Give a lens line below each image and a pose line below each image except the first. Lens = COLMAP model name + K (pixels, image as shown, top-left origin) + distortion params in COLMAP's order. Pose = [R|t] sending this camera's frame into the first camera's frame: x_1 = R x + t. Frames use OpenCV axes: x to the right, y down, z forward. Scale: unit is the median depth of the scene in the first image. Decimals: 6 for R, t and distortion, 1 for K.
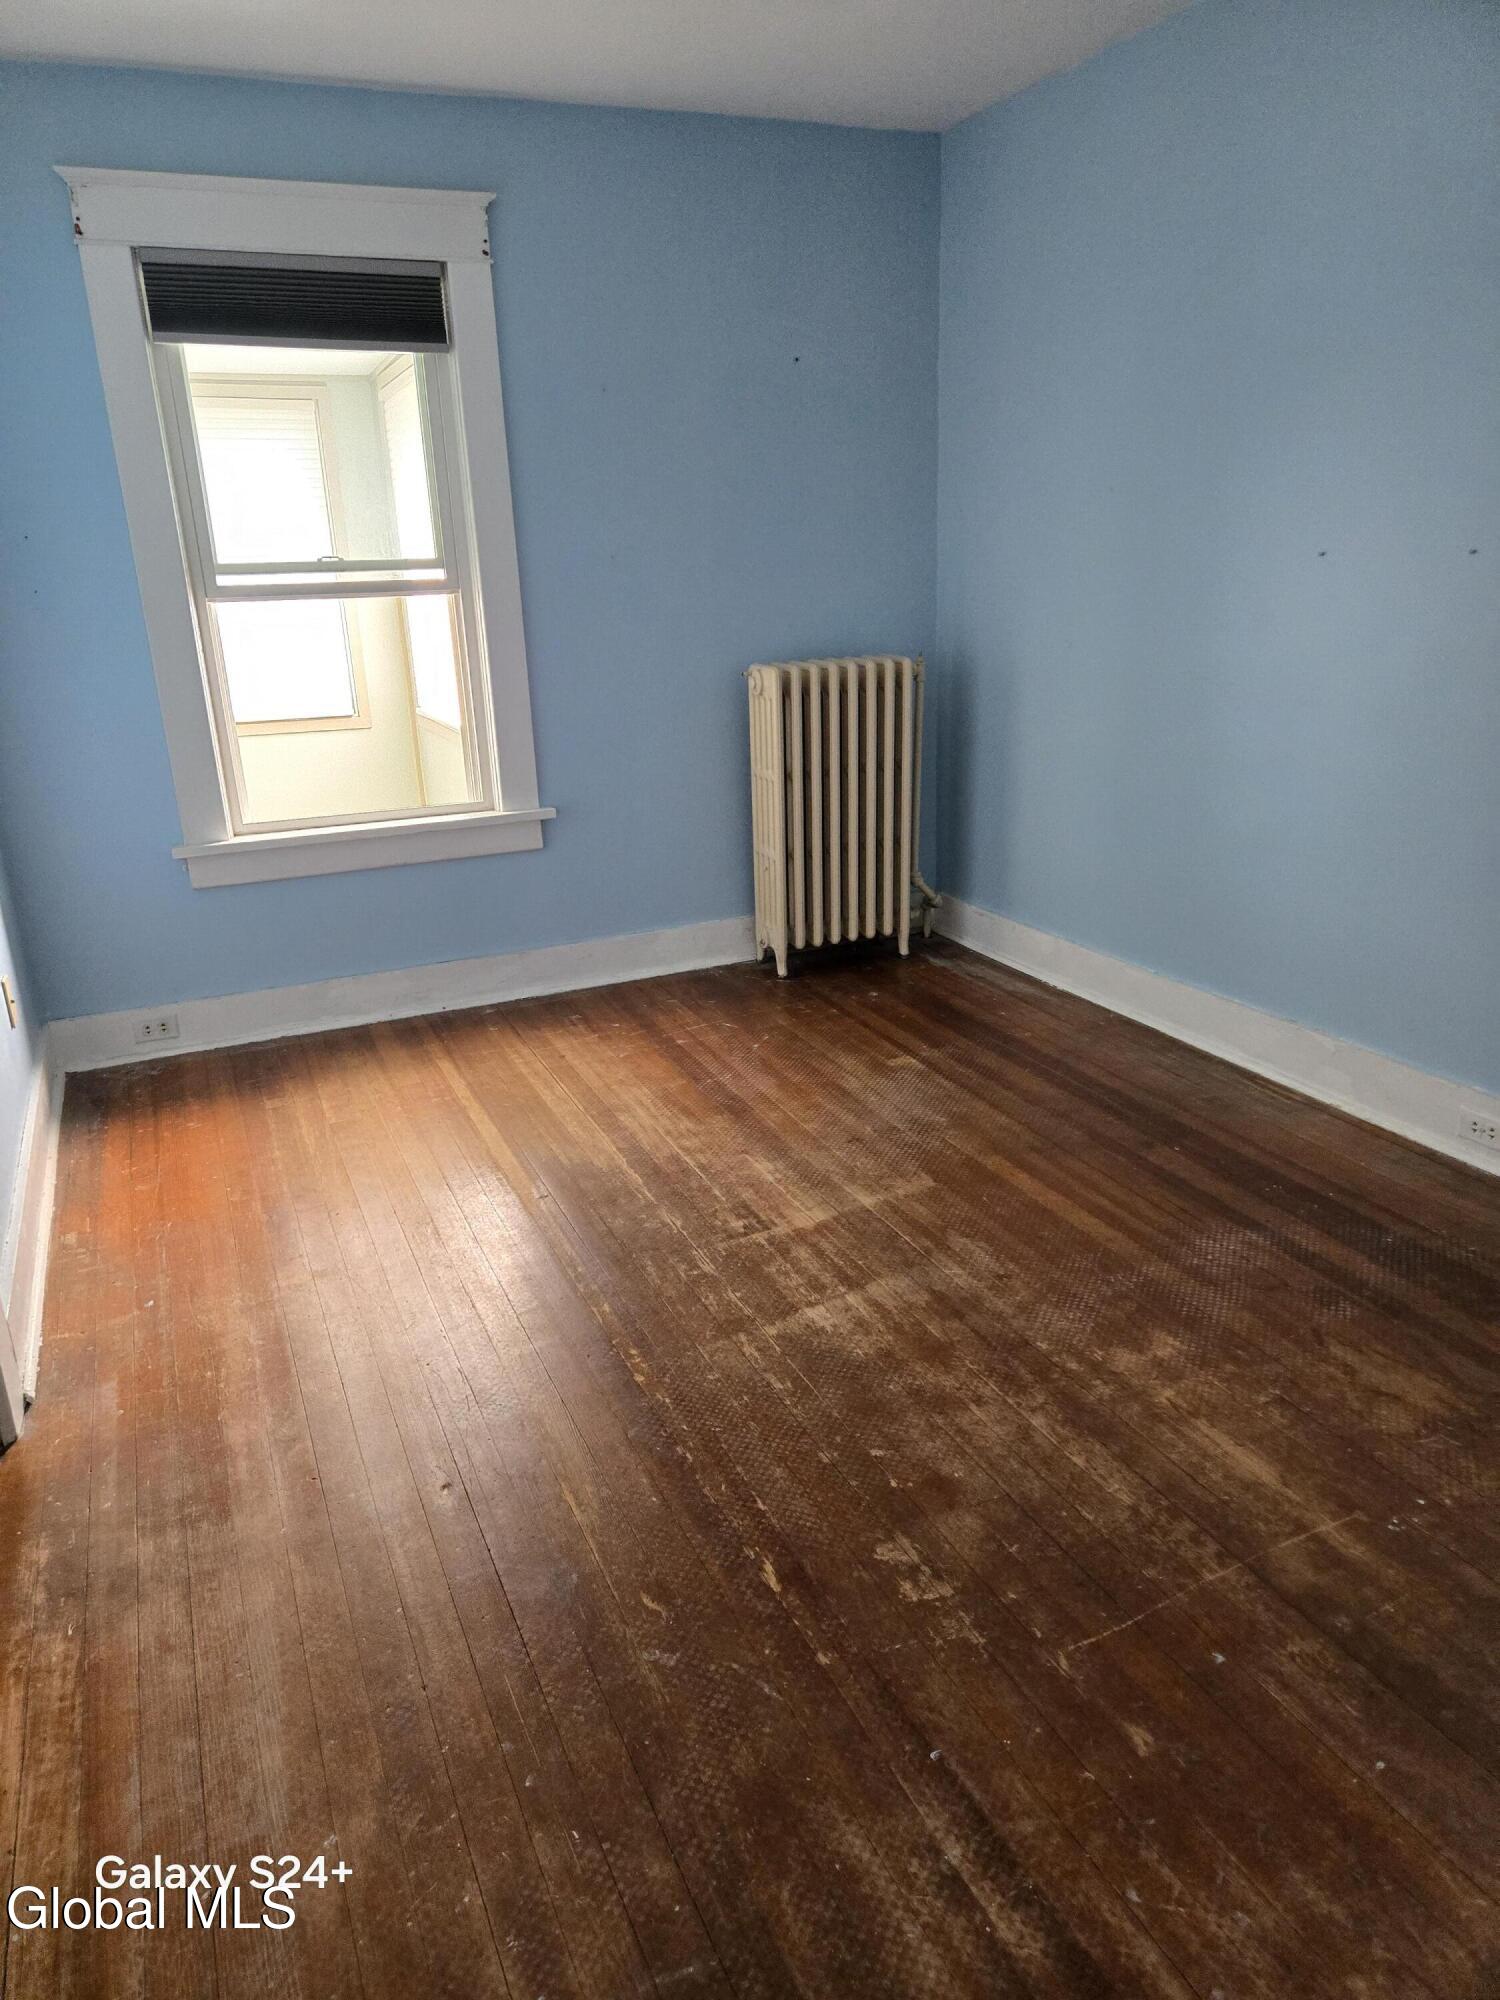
lens RADIAL K [[1329.8, 0, 750.0], [0, 1329.8, 1000.0], [0, 0, 1]] dist [0.084885, -0.069377]
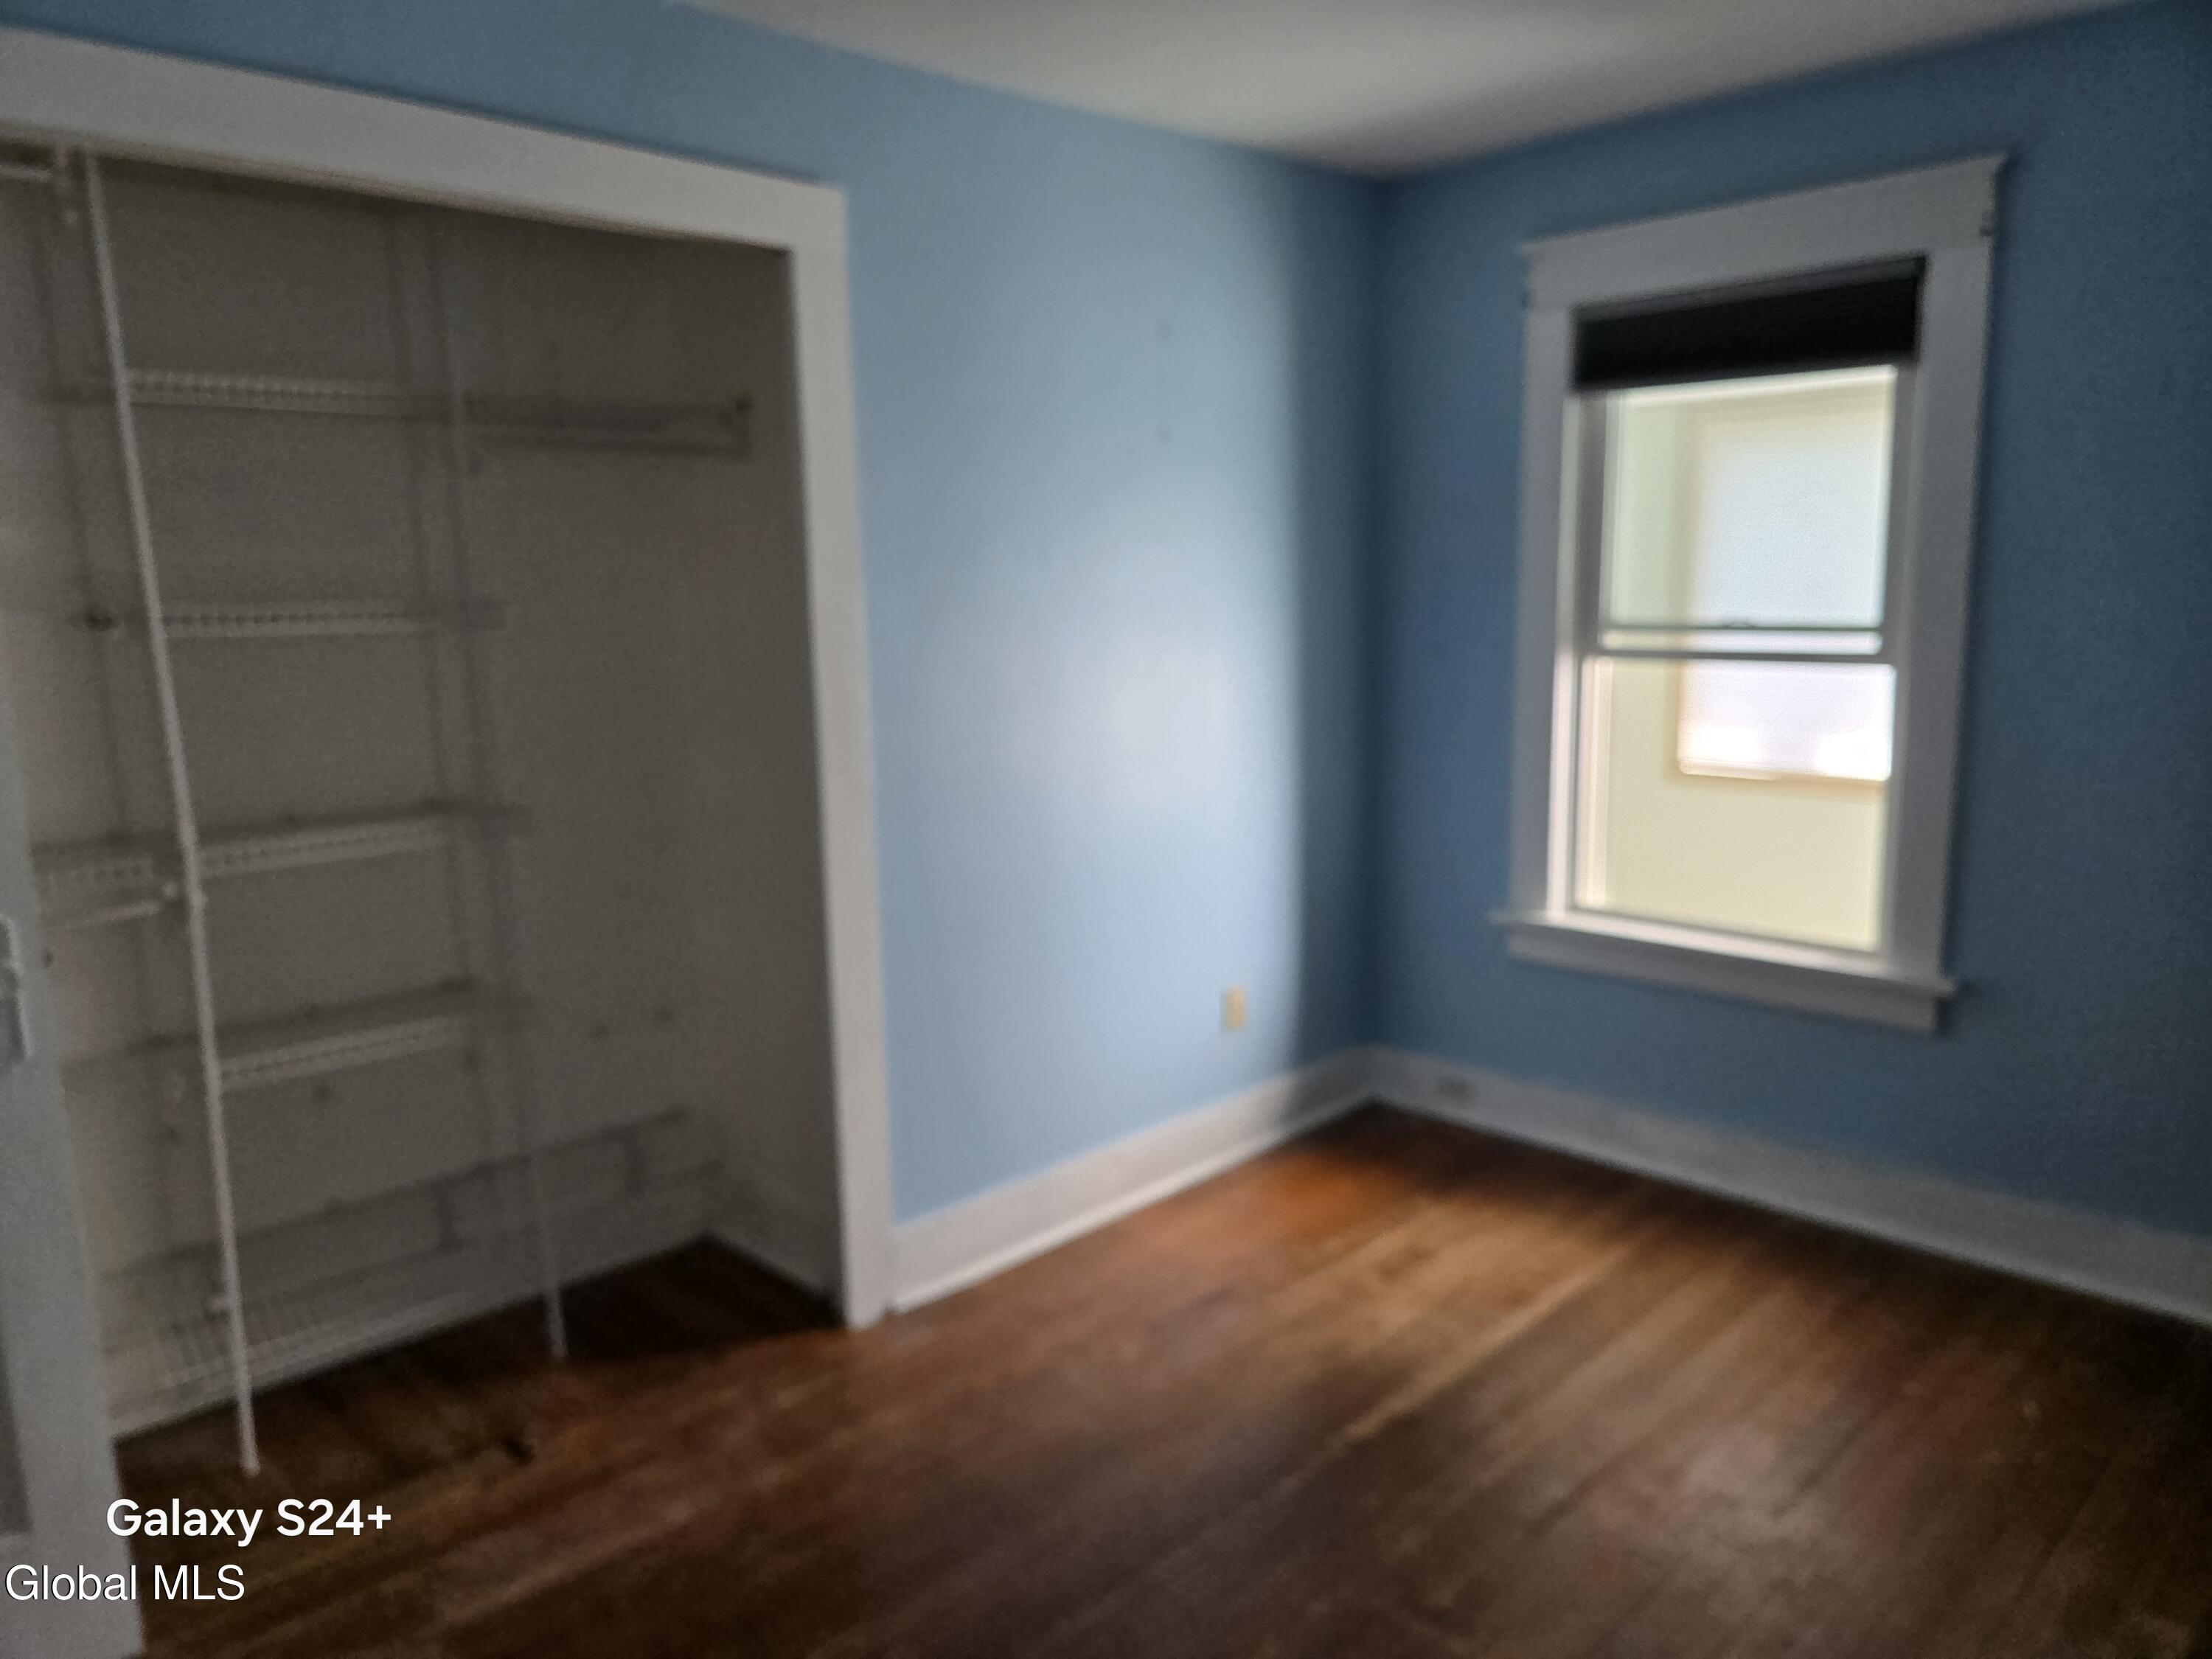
lens RADIAL K [[1539.6, 0, 1106.0], [0, 1539.6, 829.5], [0, 0, 1]] dist [0.002181, 0.002420]
pose [[0.352905, 0.182602, -0.917668, 0.450429], [-0.293148, 0.952970, 0.076891, -0.170537], [0.888551, 0.241878, 0.389837, 0.335890]]
